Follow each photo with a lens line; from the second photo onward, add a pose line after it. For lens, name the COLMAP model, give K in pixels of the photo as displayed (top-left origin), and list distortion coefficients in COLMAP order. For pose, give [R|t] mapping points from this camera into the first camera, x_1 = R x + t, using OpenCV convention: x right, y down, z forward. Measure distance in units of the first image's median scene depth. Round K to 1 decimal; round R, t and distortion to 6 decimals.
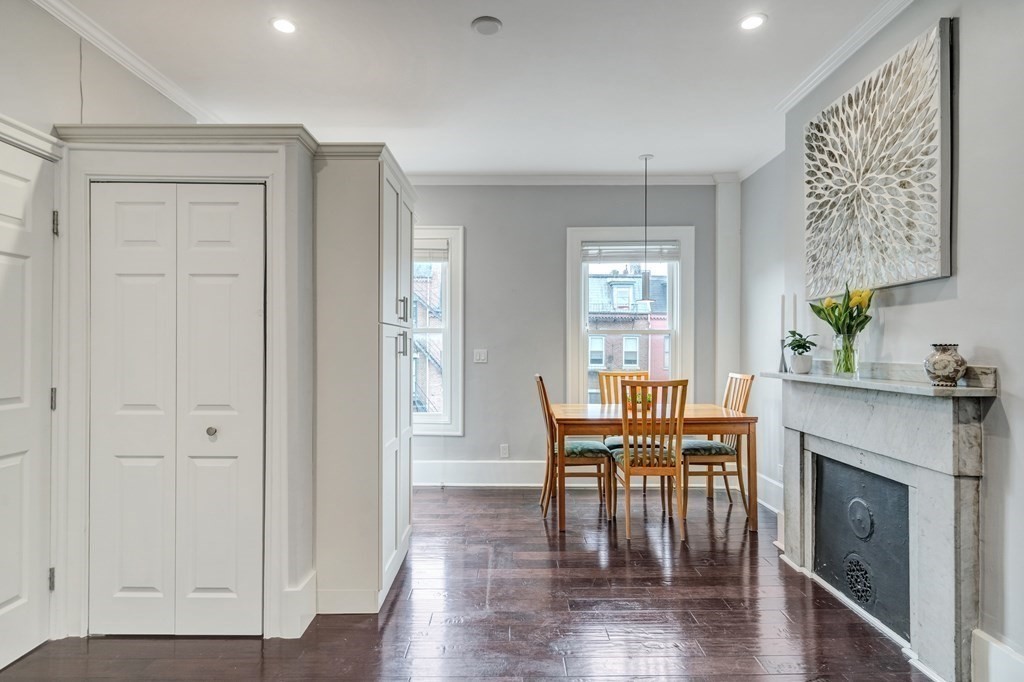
lens RADIAL K [[553.8, 0, 484.9], [0, 553.8, 348.2], [0, 0, 1]] dist [0.002067, 0.001937]
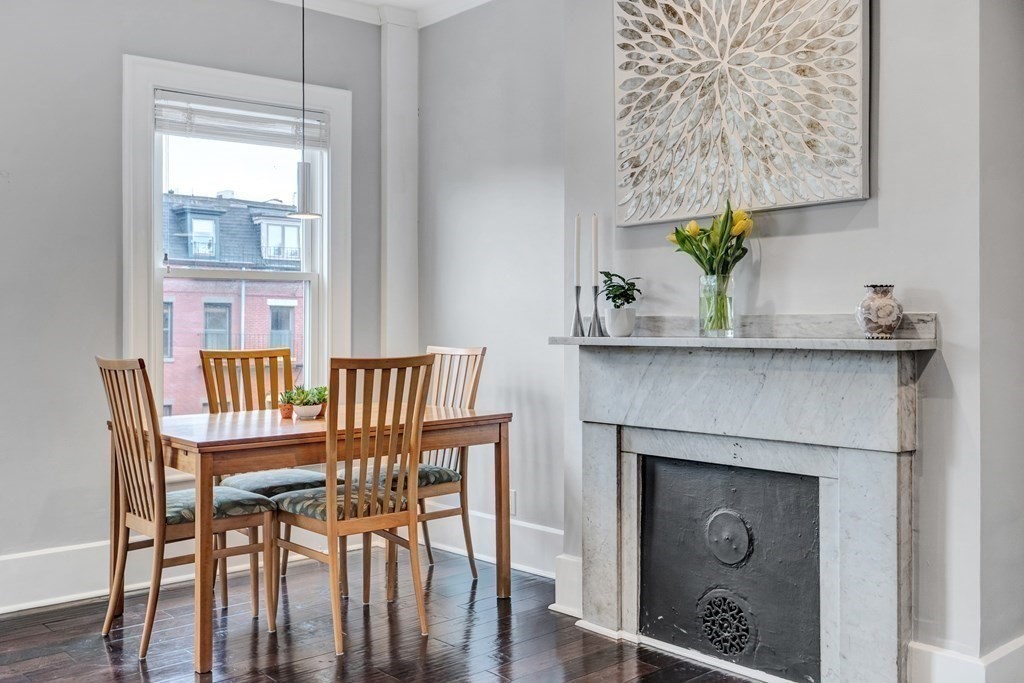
lens RADIAL K [[1009.8, 0, 489.9], [0, 1009.8, 334.1], [0, 0, 1]] dist [0.004586, 0.000000]
pose [[0.736946, -0.009506, 0.675885, -0.381521], [0.004114, 0.999946, 0.009578, 0.033035], [-0.675939, -0.004278, 0.736945, 0.240995]]
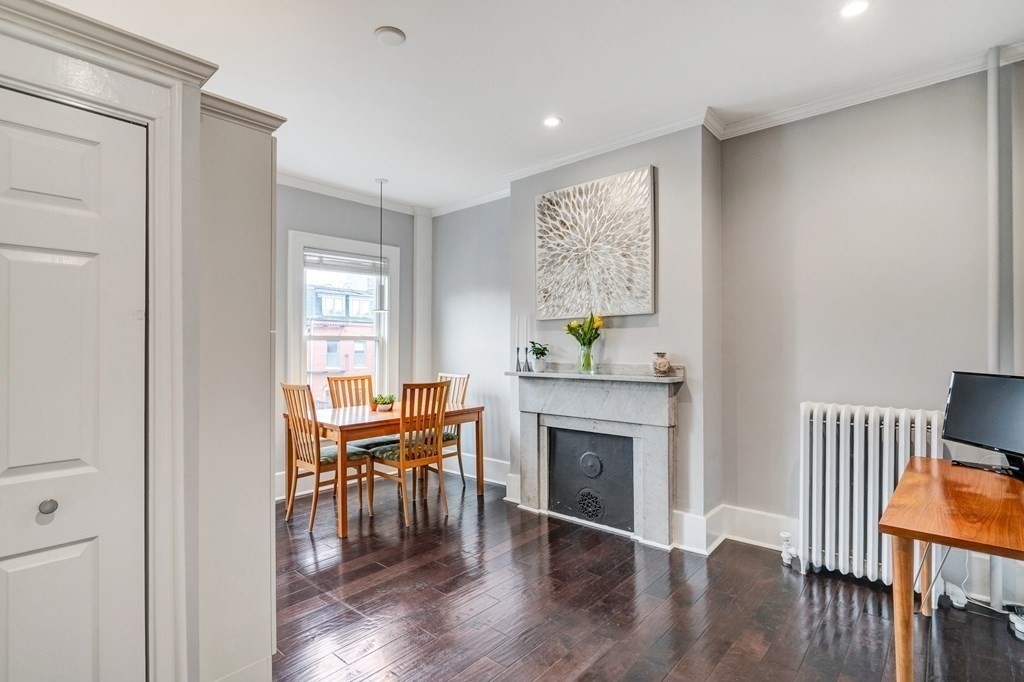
lens RADIAL K [[525.8, 0, 497.8], [0, 525.8, 346.8], [0, 0, 1]] dist [-0.002183, 0.003507]
pose [[0.650781, -0.002155, 0.759263, -0.558406], [0.003902, 0.999992, -0.000506, -0.020215], [-0.759256, 0.003292, 0.650784, 0.225630]]
